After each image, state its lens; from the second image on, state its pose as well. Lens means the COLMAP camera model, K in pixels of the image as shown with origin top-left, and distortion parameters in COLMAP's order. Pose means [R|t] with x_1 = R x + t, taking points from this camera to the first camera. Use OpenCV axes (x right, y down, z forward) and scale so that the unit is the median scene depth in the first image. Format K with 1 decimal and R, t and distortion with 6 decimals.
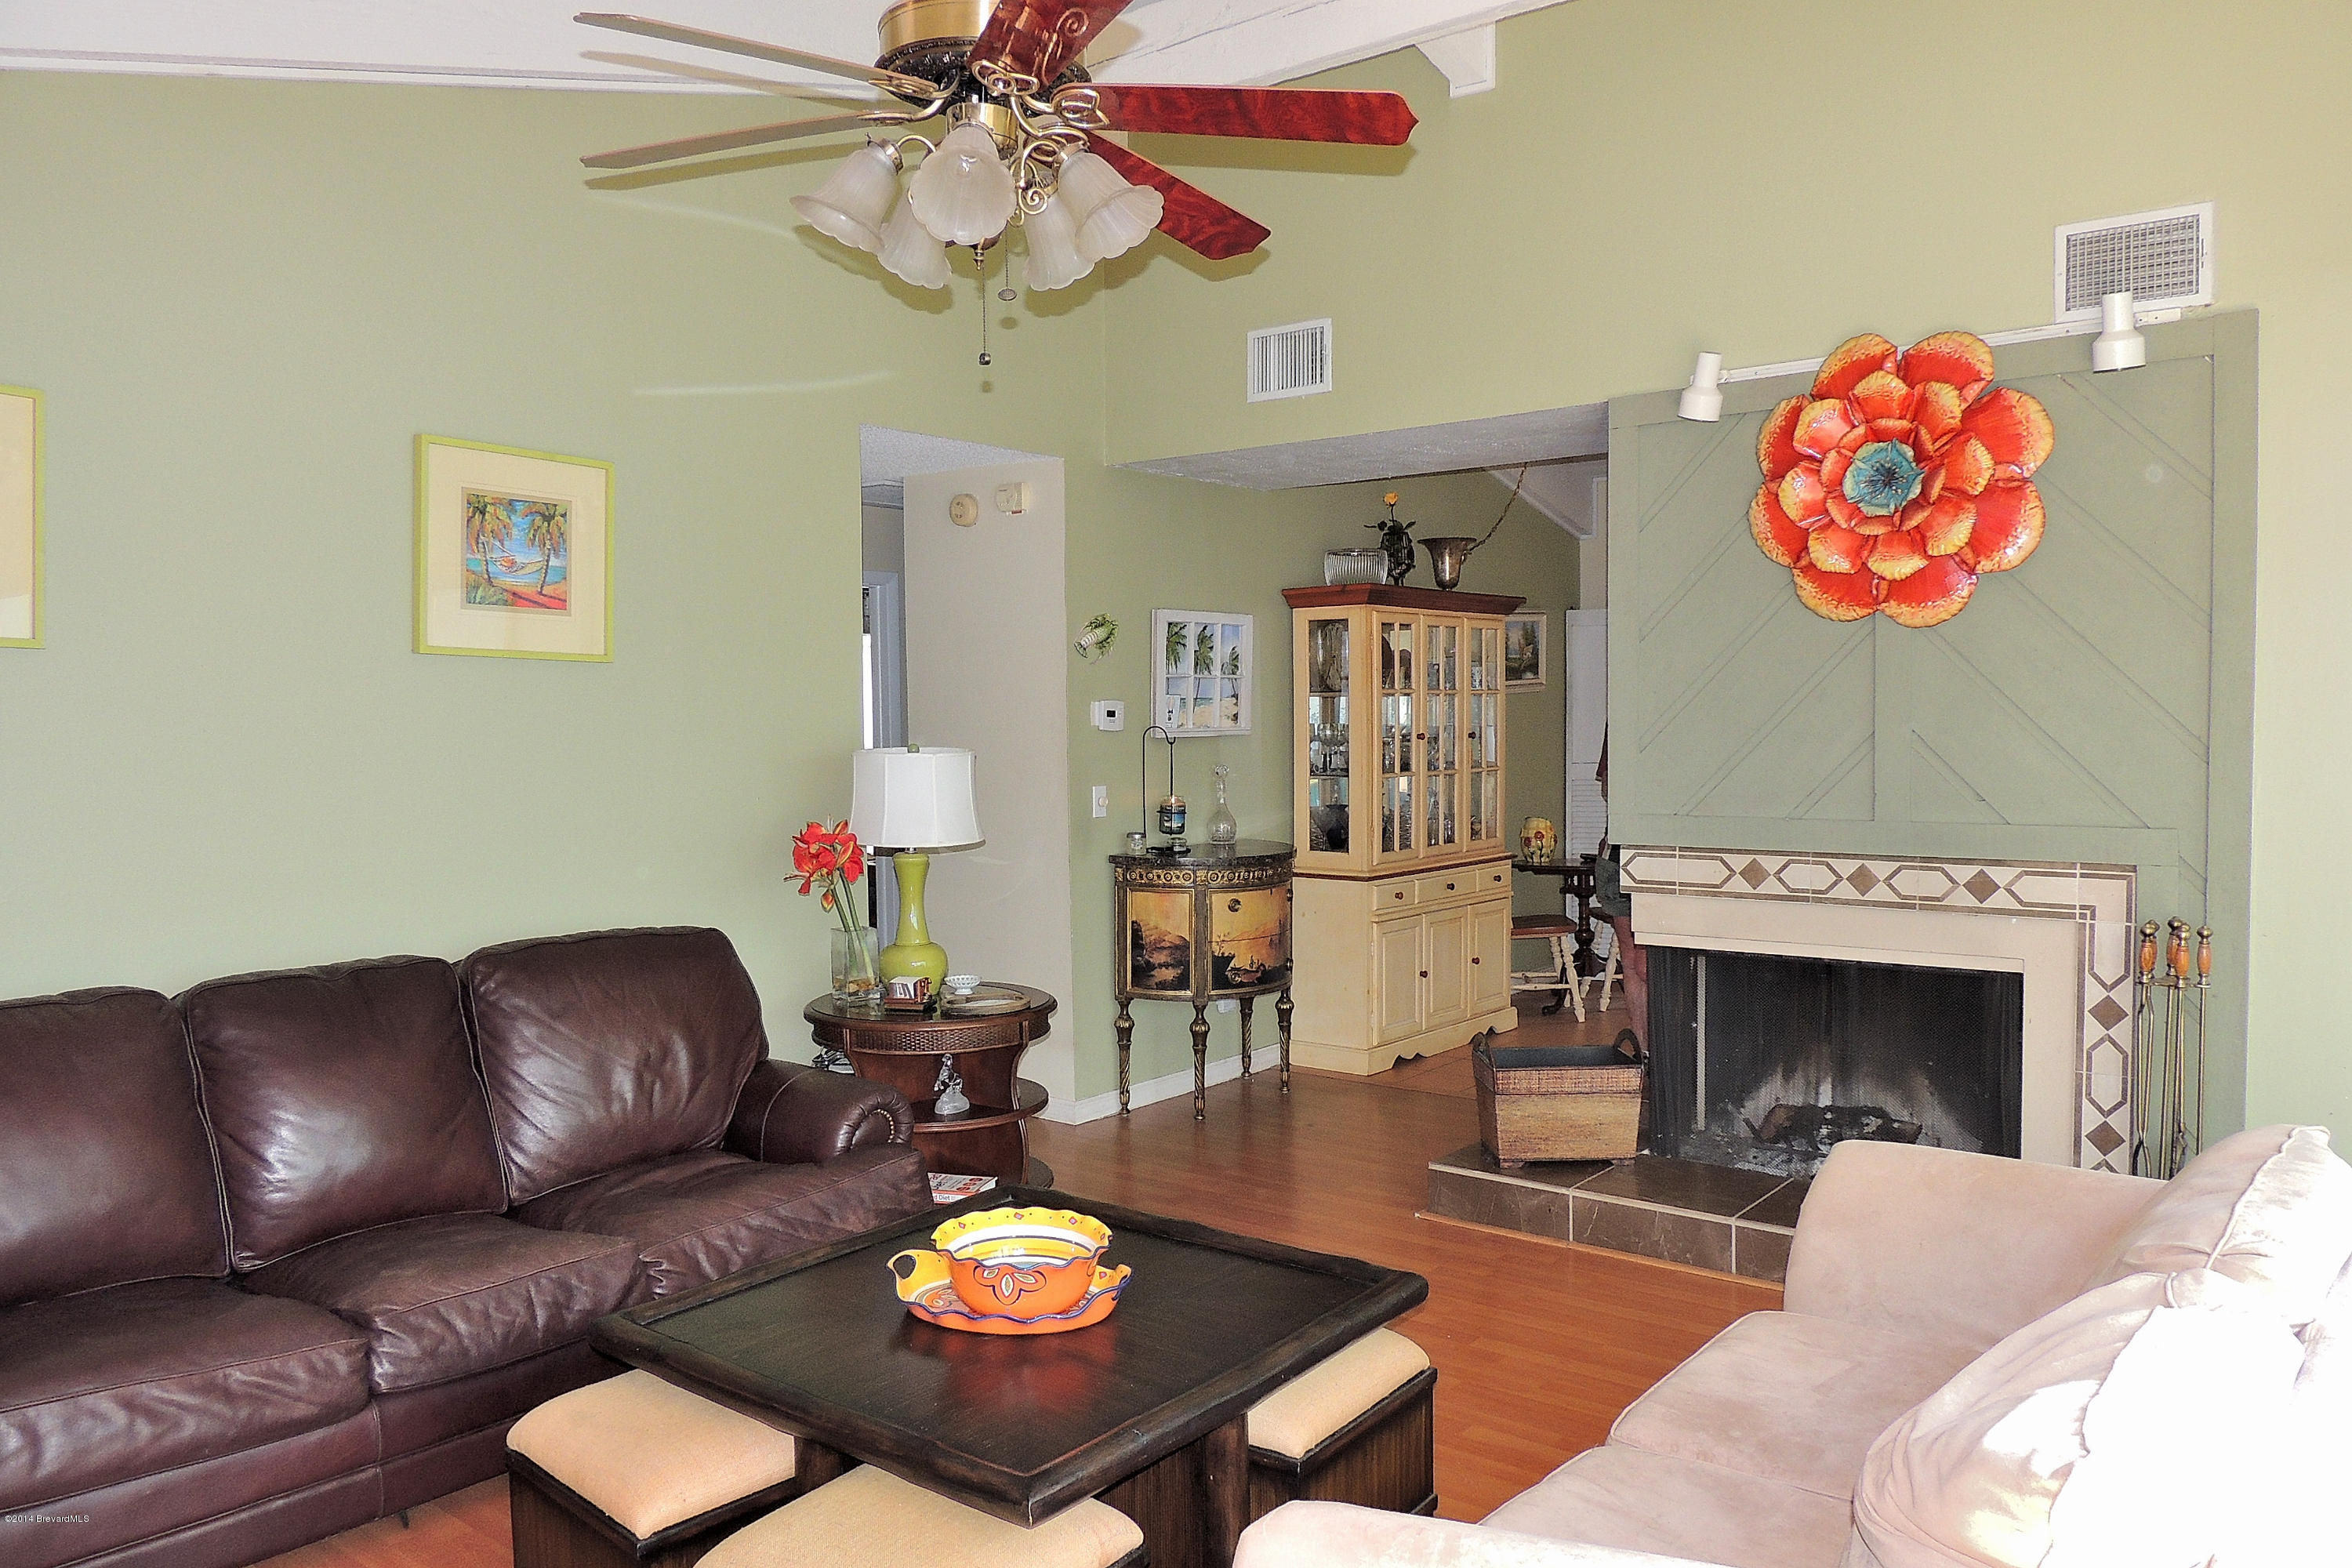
lens RADIAL K [[1679.3, 0, 1195.6], [0, 1679.3, 797.9], [0, 0, 1]] dist [-0.029181, 0.005301]
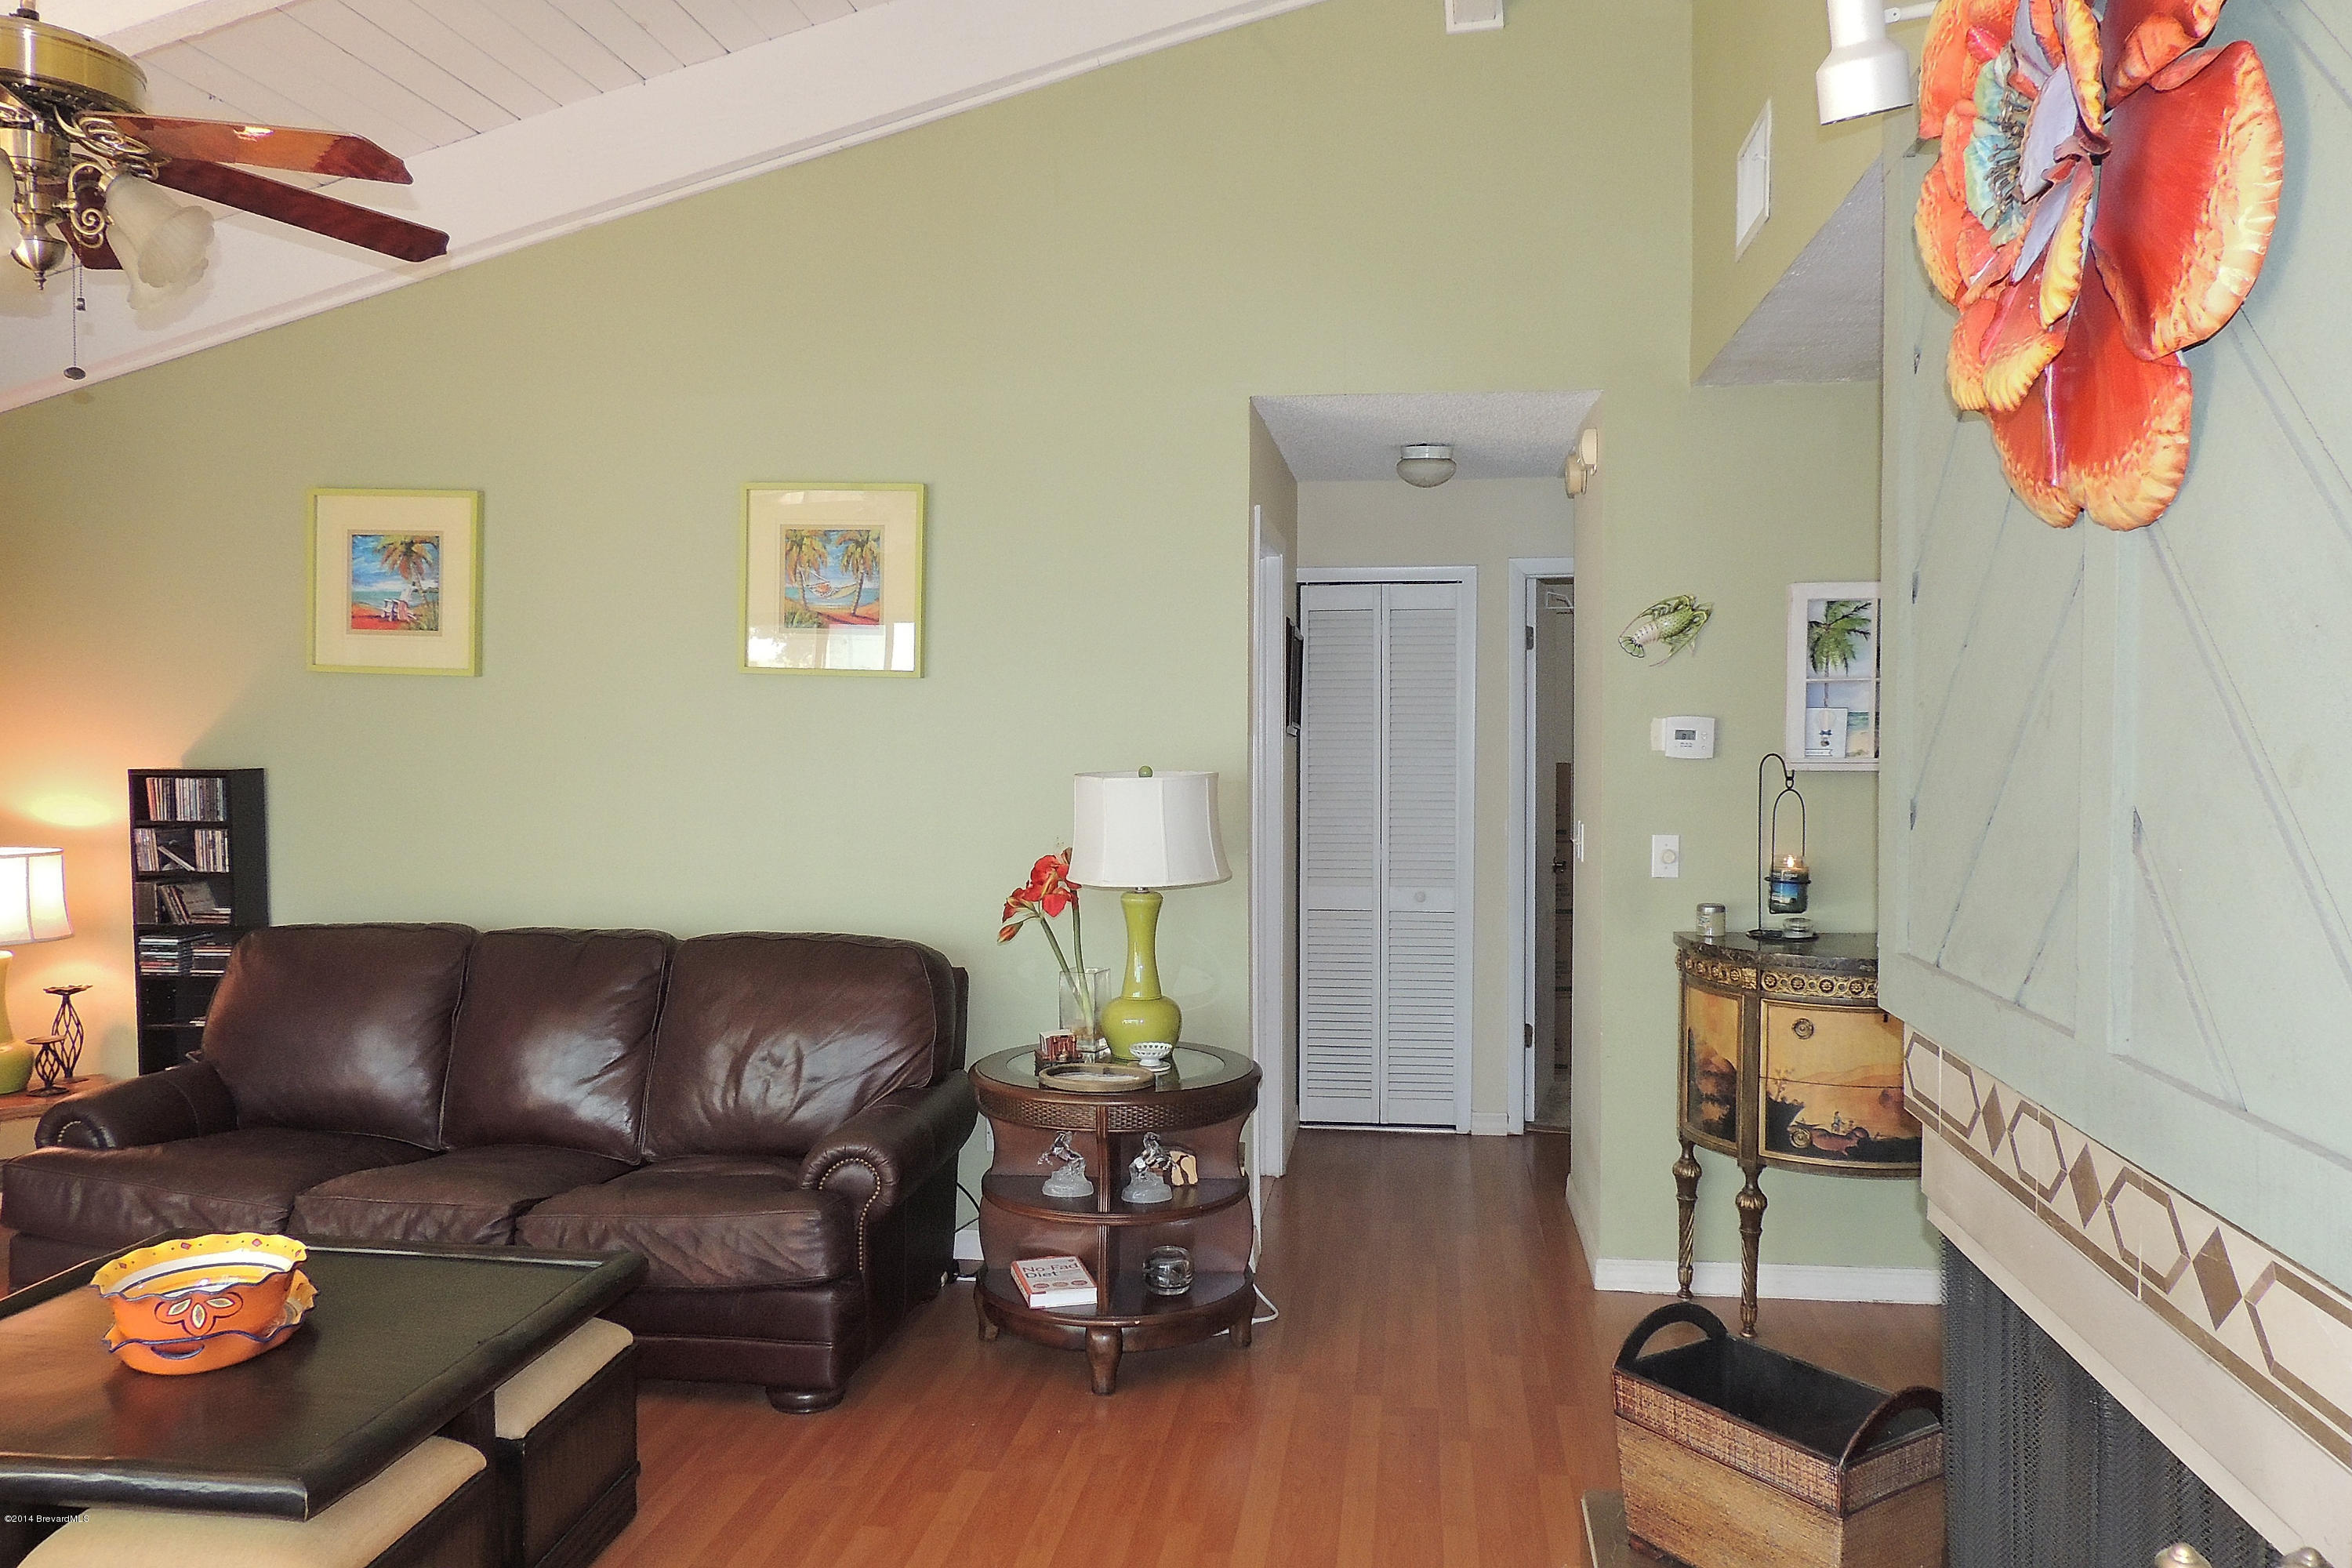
lens RADIAL K [[1679.3, 0, 1187.2], [0, 1679.3, 793.5], [0, 0, 1]] dist [-0.029181, 0.005301]
pose [[0.499747, 0.044515, -0.865027, 0.652577], [-0.049361, 0.998519, 0.022868, -0.043169], [0.864764, 0.031271, 0.501204, 0.649161]]
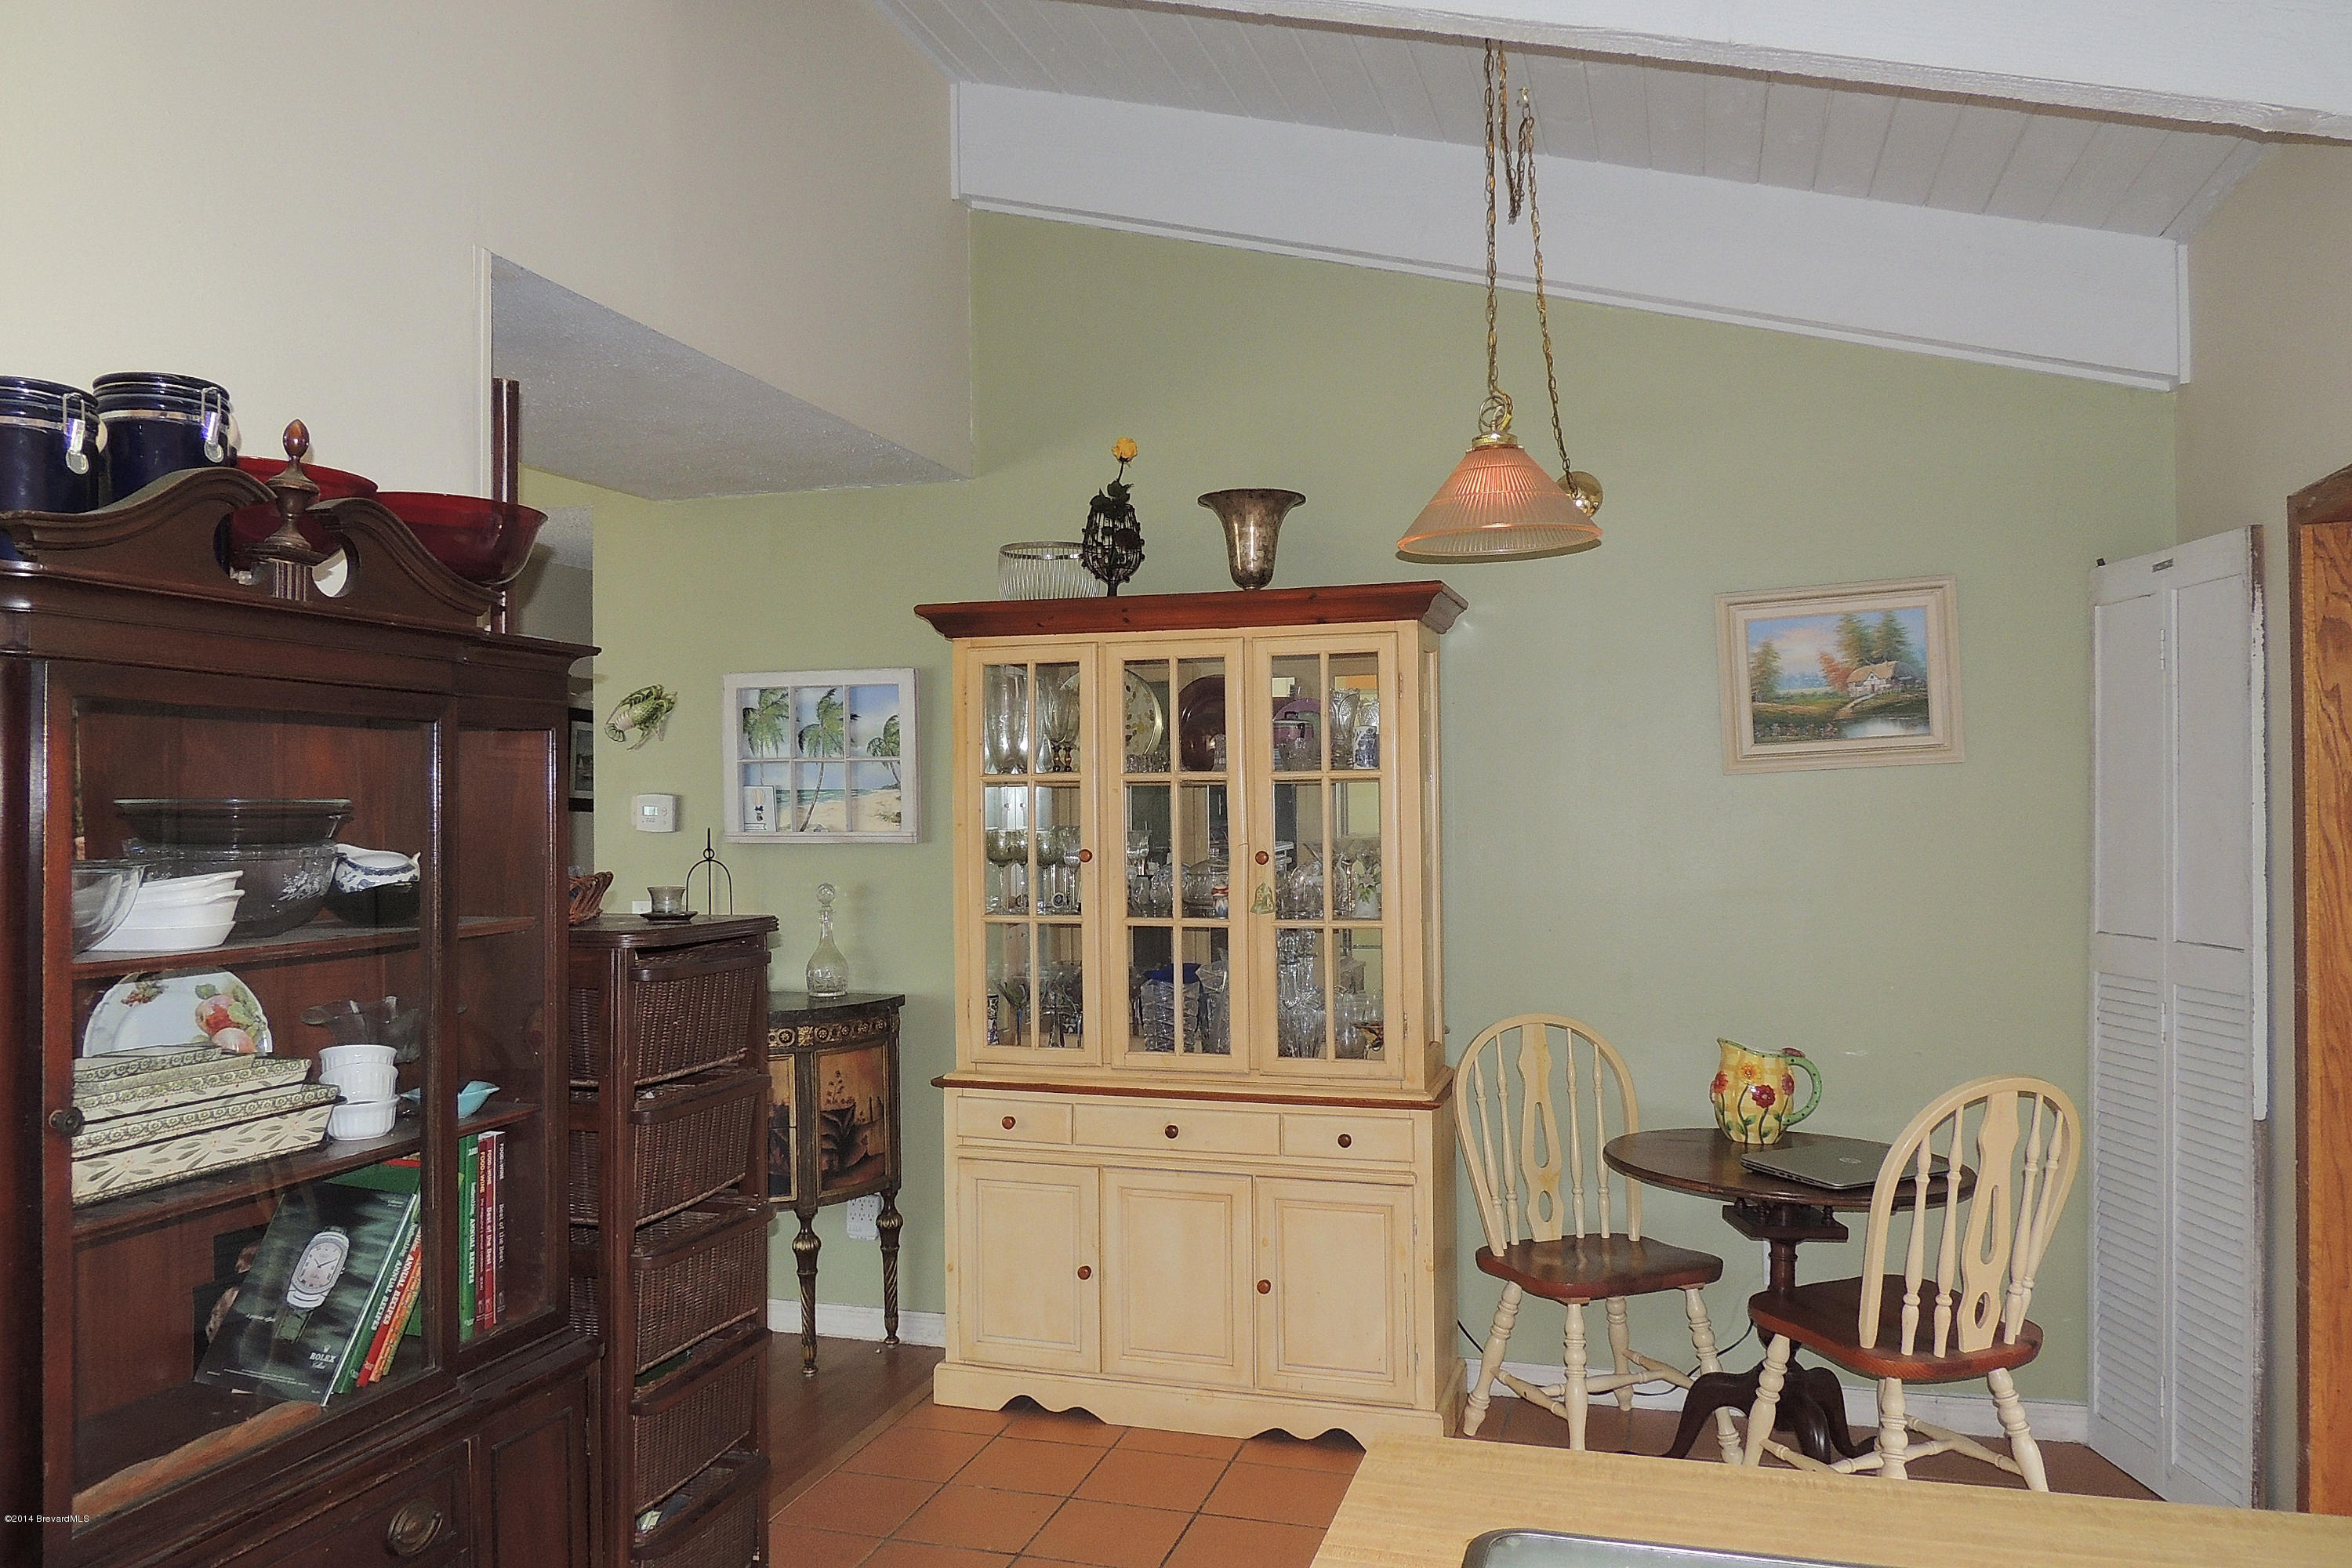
lens RADIAL K [[1679.3, 0, 1175.8], [0, 1679.3, 786.2], [0, 0, 1]] dist [-0.029181, 0.005301]
pose [[0.379418, 0.001100, -0.925225, 1.097159], [-0.044286, 0.998875, -0.016973, -0.083441], [0.924165, 0.047414, 0.379040, 1.313003]]
